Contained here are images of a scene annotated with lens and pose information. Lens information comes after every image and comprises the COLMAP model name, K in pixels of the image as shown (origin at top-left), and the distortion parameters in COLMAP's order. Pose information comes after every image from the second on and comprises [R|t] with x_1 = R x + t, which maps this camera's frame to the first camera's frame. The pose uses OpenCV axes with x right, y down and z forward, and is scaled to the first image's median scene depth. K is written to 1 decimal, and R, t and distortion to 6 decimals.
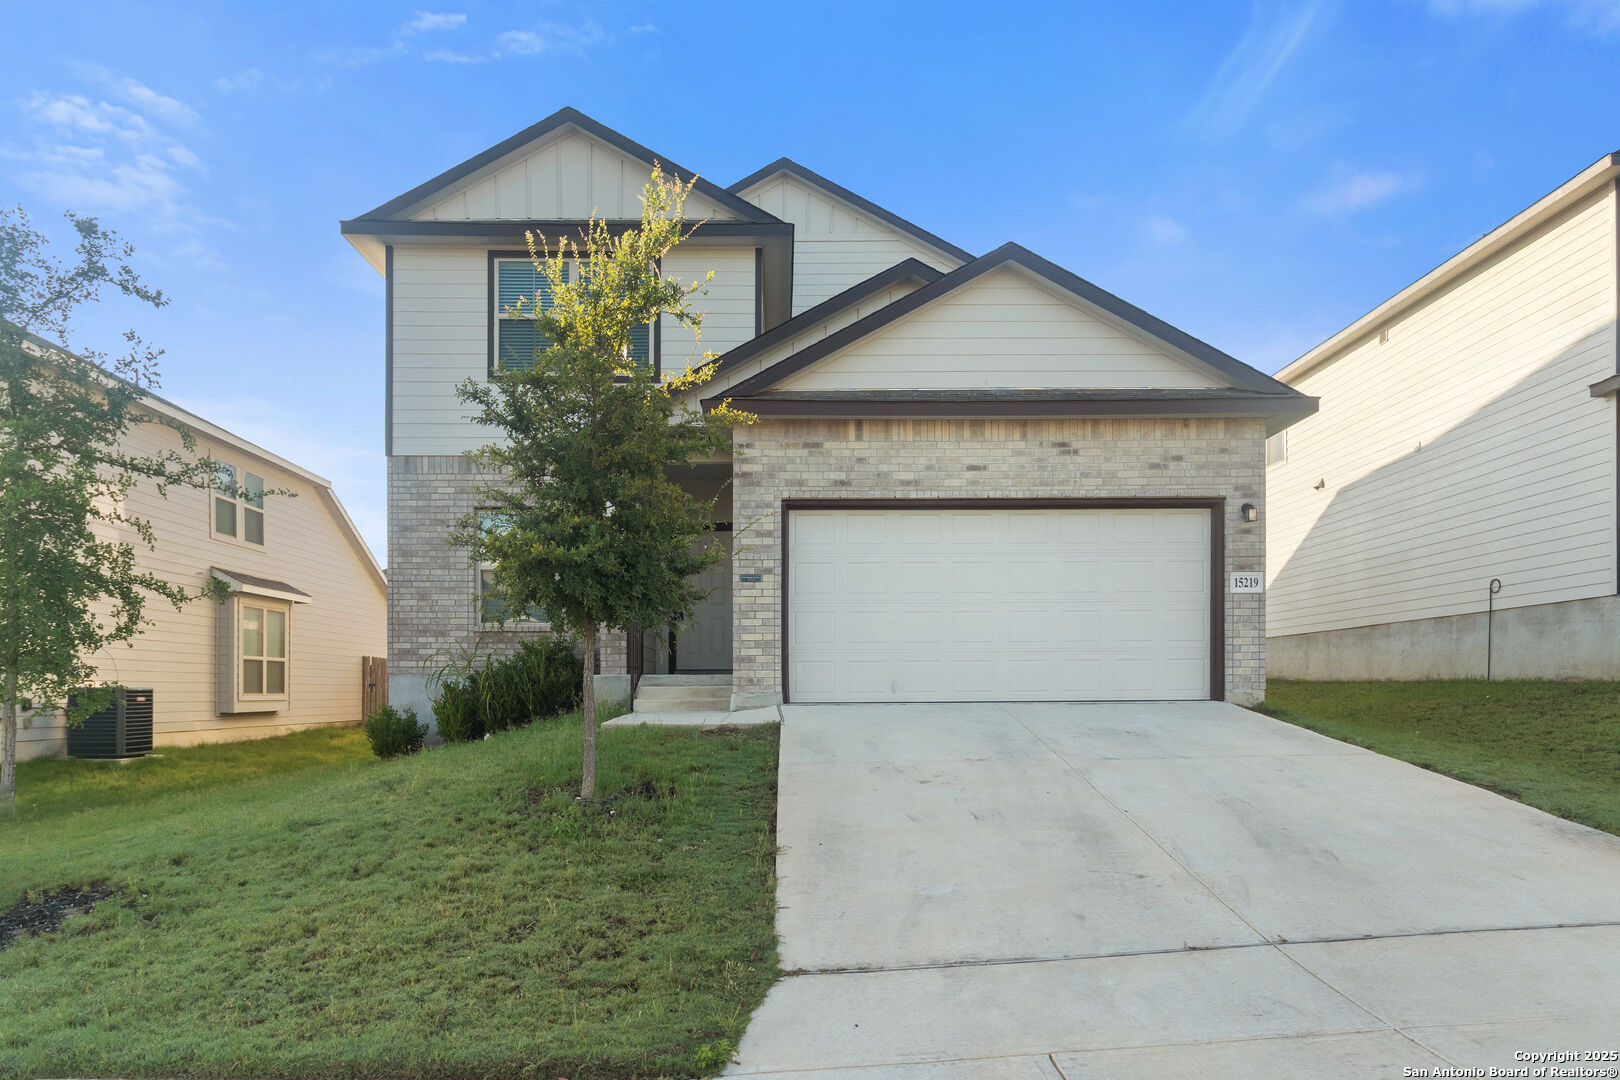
lens RADIAL K [[961.1, 0, 809.7], [0, 961.1, 552.3], [0, 0, 1]] dist [-0.002401, -0.000394]
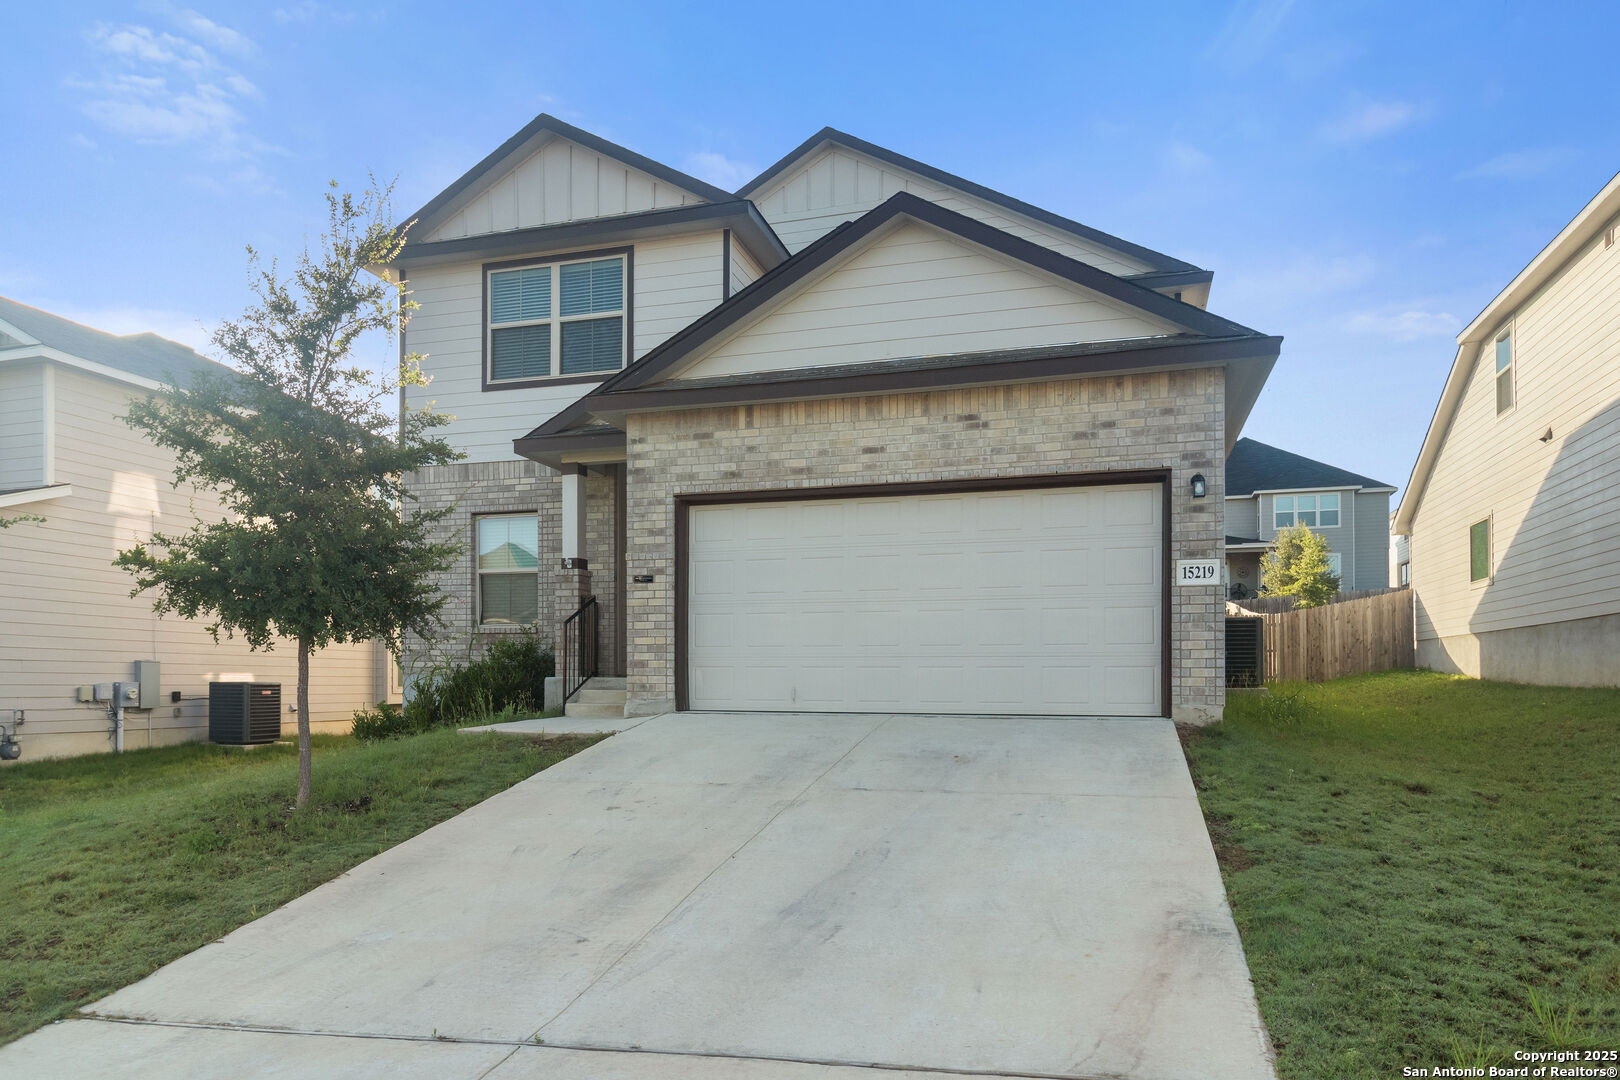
lens RADIAL K [[990.4, 0, 788.5], [0, 990.4, 533.8], [0, 0, 1]] dist [-0.000211, 0.000481]
pose [[0.956376, -0.033345, -0.290229, 0.362180], [0.031741, 0.999444, -0.010233, -0.003385], [0.290409, 0.000574, 0.956902, 0.099083]]
